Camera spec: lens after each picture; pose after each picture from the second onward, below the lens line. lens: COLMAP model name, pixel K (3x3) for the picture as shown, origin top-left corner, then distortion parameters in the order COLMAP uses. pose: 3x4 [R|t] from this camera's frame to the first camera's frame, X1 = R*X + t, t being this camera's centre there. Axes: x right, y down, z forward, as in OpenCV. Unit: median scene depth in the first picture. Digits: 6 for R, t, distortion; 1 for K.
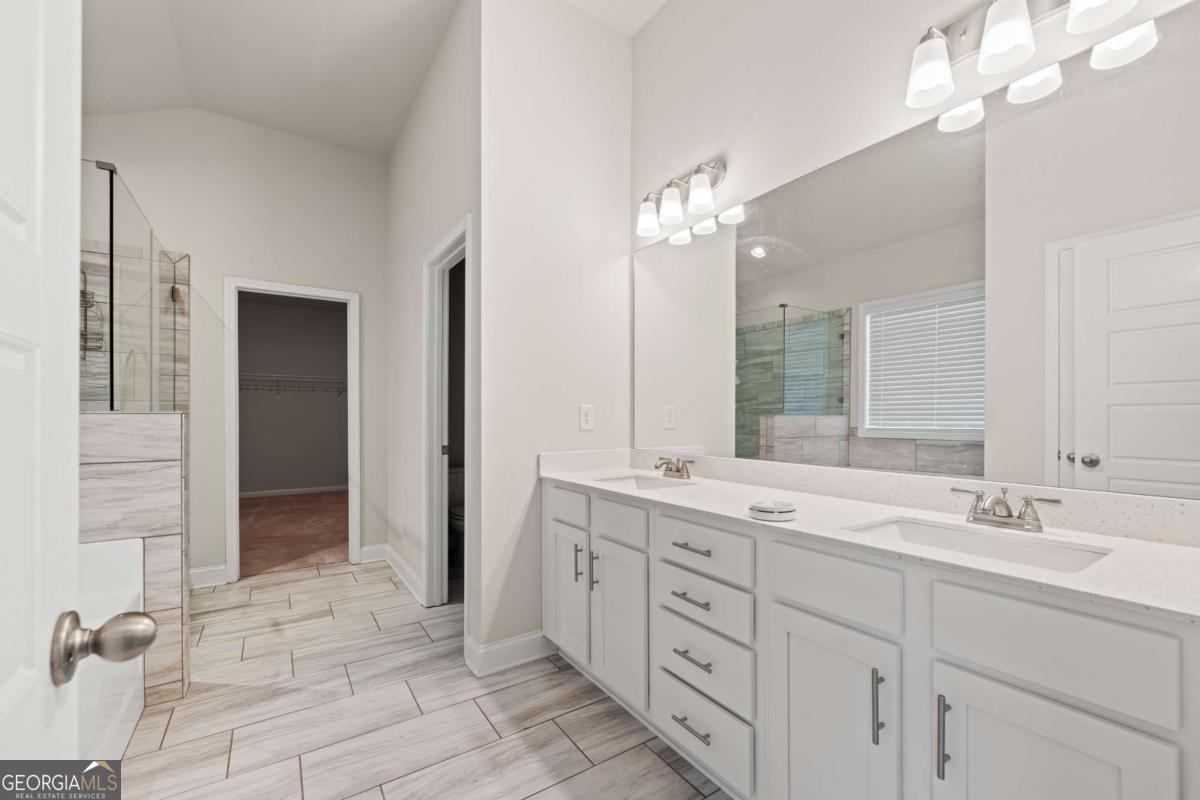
lens RADIAL K [[492.8, 0, 605.5], [0, 492.8, 422.7], [0, 0, 1]] dist [0.001294, -0.001797]
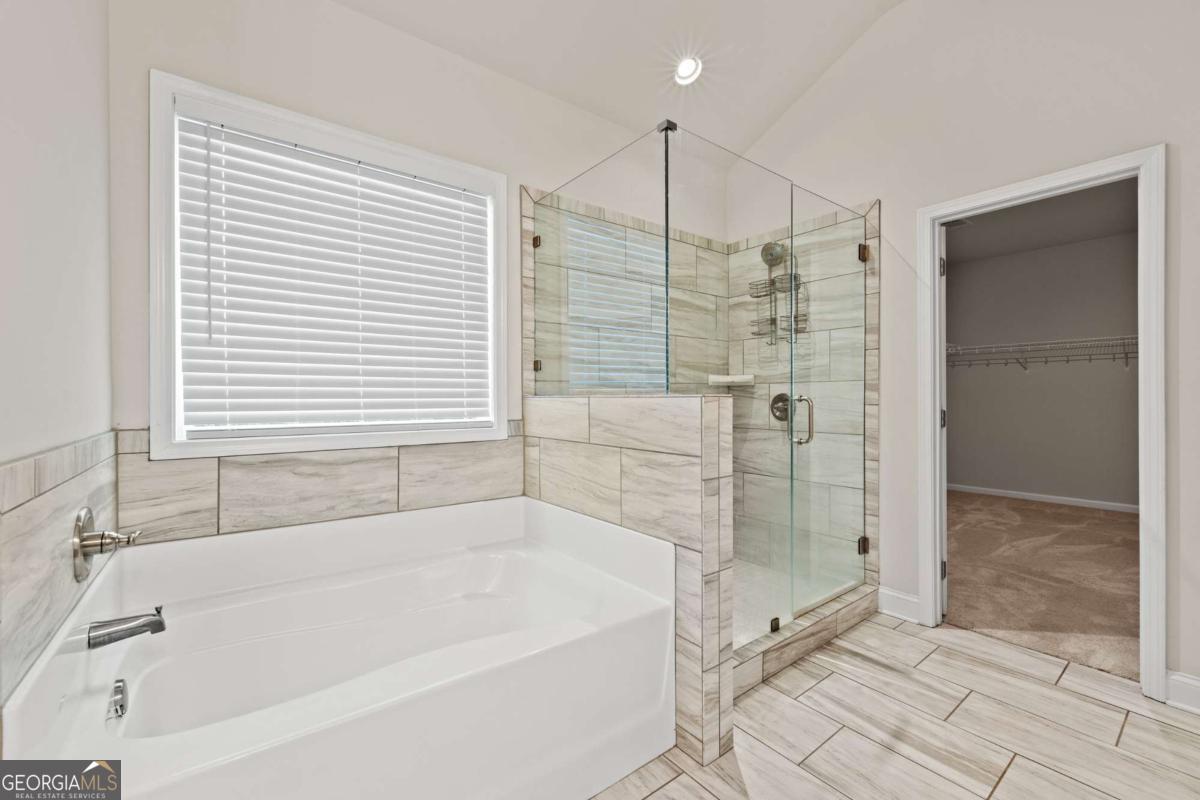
lens RADIAL K [[492.8, 0, 597.2], [0, 492.8, 398.2], [0, 0, 1]] dist [0.001294, -0.001797]
pose [[0.061740, 0.001202, -0.998092, -0.061977], [-0.007654, 0.999970, 0.000731, -0.009796], [0.998063, 0.007594, 0.061747, 0.488401]]
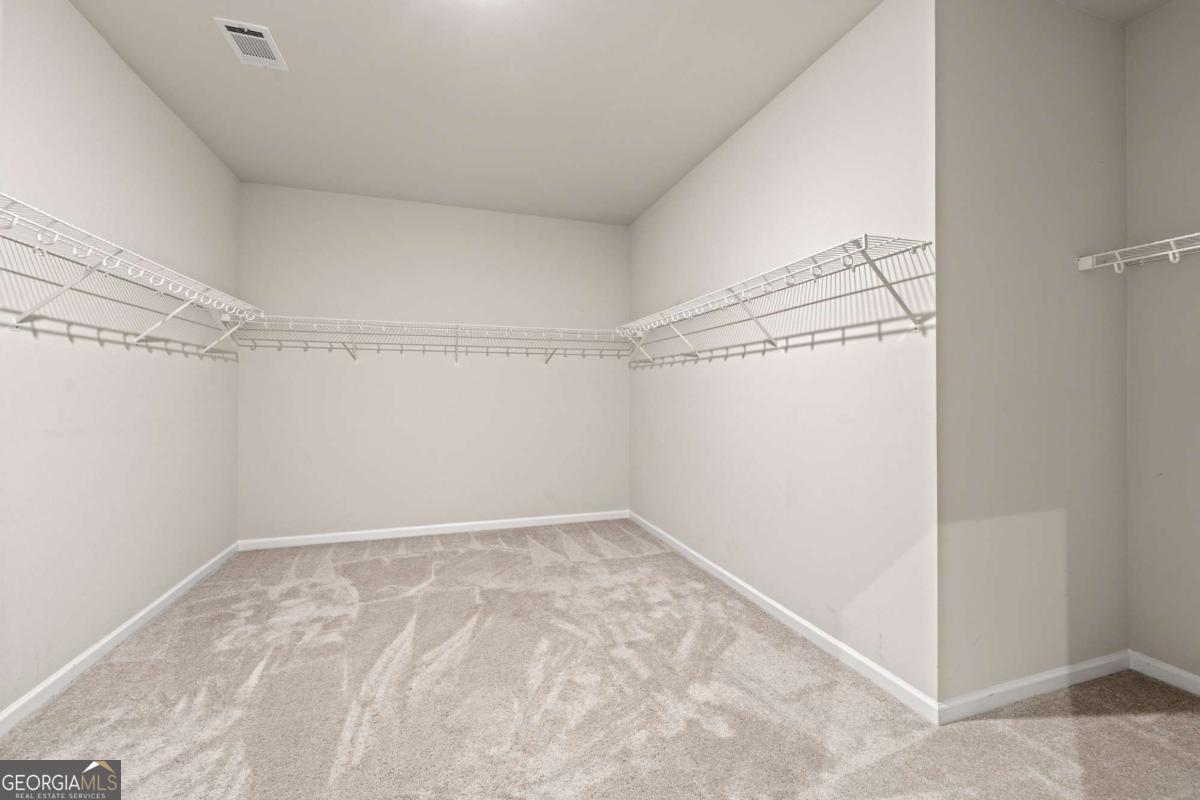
lens RADIAL K [[492.8, 0, 599.9], [0, 492.8, 393.5], [0, 0, 1]] dist [0.001294, -0.001797]
pose [[0.960452, 0.002288, -0.278436, -0.342538], [-0.004768, 0.999955, -0.008228, -0.016844], [0.278404, 0.009230, 0.960420, 0.726619]]
